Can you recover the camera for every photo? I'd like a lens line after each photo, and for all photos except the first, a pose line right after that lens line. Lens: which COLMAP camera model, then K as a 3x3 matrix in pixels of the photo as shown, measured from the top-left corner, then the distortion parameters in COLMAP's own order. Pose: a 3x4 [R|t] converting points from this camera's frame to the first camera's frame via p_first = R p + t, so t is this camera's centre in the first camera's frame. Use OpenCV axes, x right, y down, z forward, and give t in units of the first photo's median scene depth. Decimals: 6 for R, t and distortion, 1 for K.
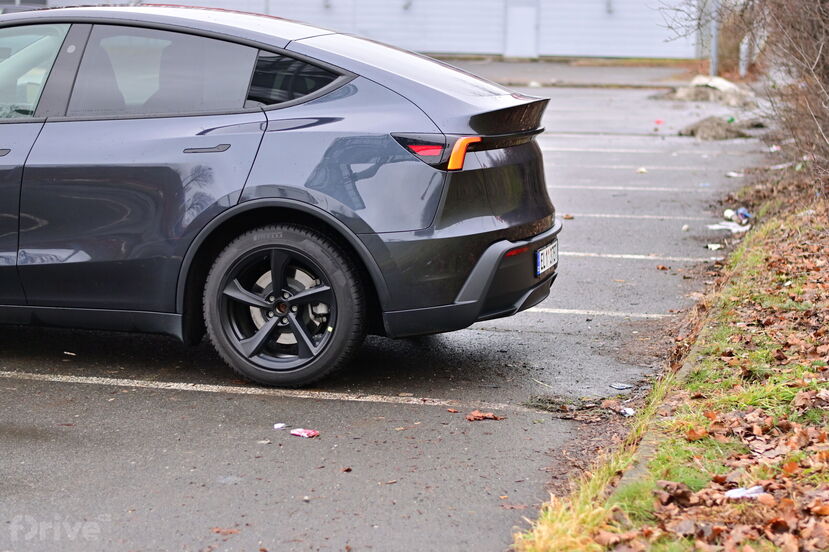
lens RADIAL K [[1841.5, 0, 412.9], [0, 1841.5, 276.0], [0, 0, 1]] dist [-0.000966, 0.000000]
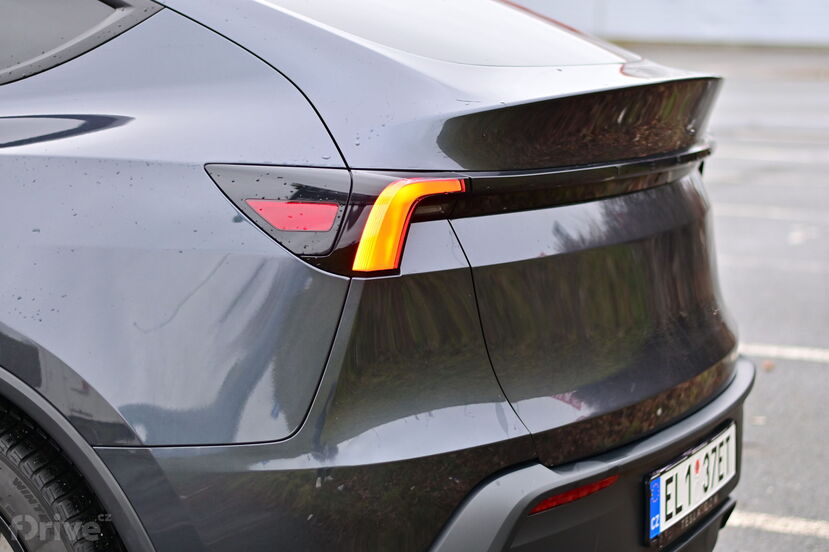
lens RADIAL K [[1841.5, 0, 416.1], [0, 1841.5, 276.5], [0, 0, 1]] dist [-0.000966, 0.000000]
pose [[0.979675, 0.034376, -0.197626, 0.097168], [-0.032859, 0.999400, 0.010954, -0.059565], [0.197884, -0.004238, 0.980216, 0.643372]]
